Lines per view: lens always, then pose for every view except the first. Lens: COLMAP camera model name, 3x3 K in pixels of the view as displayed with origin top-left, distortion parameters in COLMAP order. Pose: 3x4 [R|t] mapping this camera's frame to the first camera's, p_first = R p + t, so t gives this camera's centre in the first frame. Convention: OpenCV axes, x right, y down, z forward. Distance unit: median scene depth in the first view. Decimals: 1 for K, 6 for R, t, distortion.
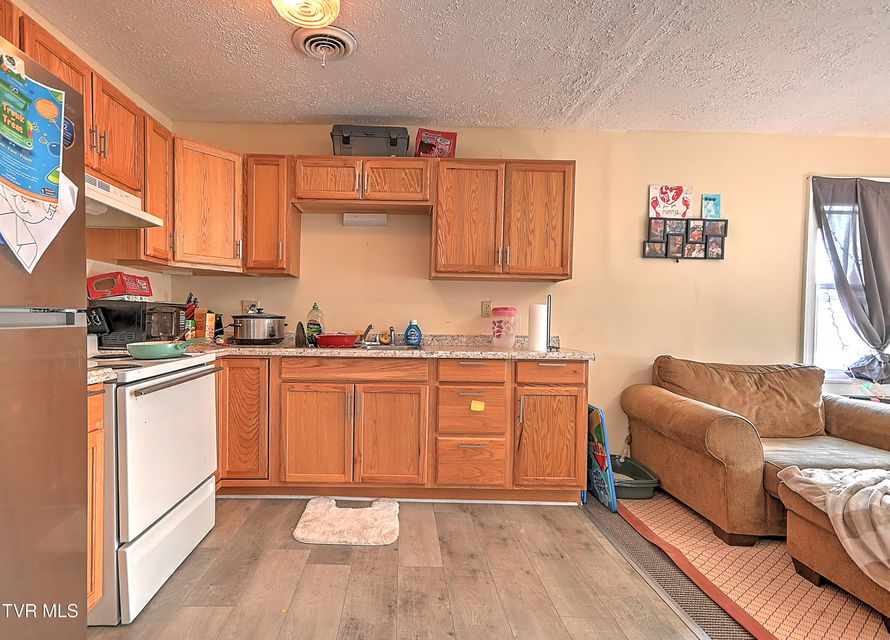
lens RADIAL K [[462.3, 0, 407.9], [0, 462.3, 329.0], [0, 0, 1]] dist [0.027958, -0.010292]
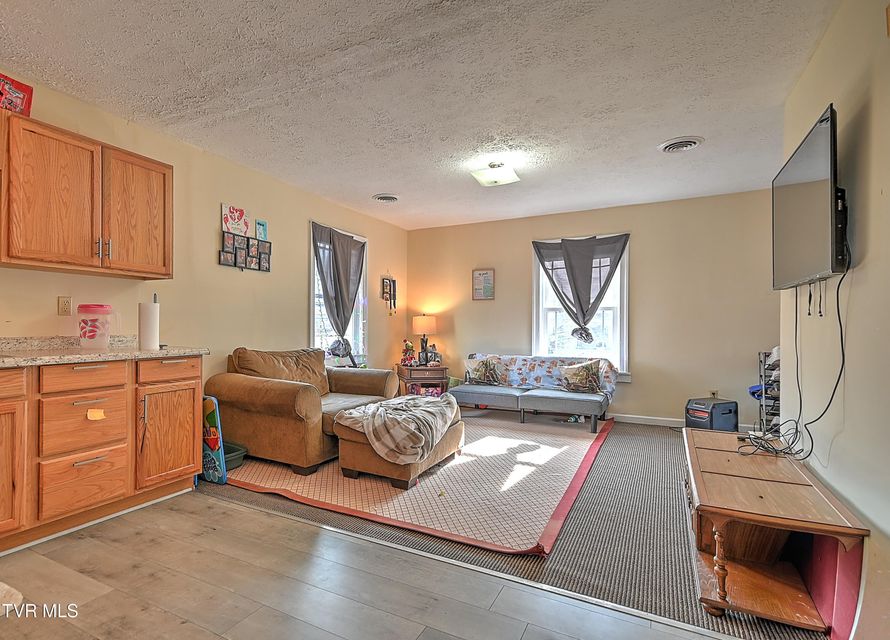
lens RADIAL K [[462.3, 0, 407.9], [0, 462.3, 329.0], [0, 0, 1]] dist [0.027958, -0.010292]
pose [[0.484887, -0.021590, 0.874310, -0.309928], [0.017950, 0.999730, 0.014732, -0.001482], [-0.874392, 0.008551, 0.485144, 0.031597]]
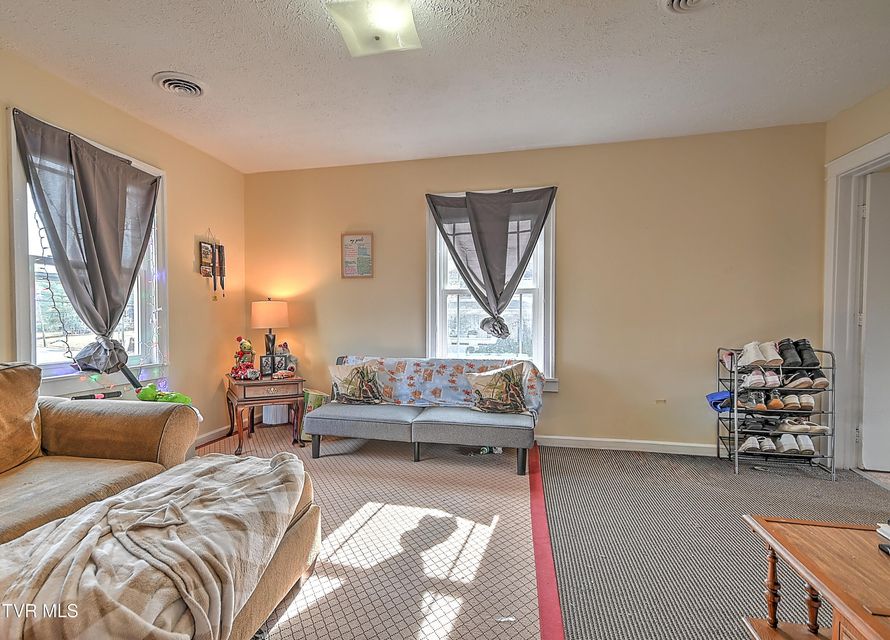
lens RADIAL K [[462.3, 0, 407.9], [0, 462.3, 329.0], [0, 0, 1]] dist [0.027958, -0.010292]
pose [[0.237933, -0.046589, 0.970164, 0.304197], [0.020715, 0.998865, 0.042887, 0.004363], [-0.971061, 0.009893, 0.238628, 0.247155]]
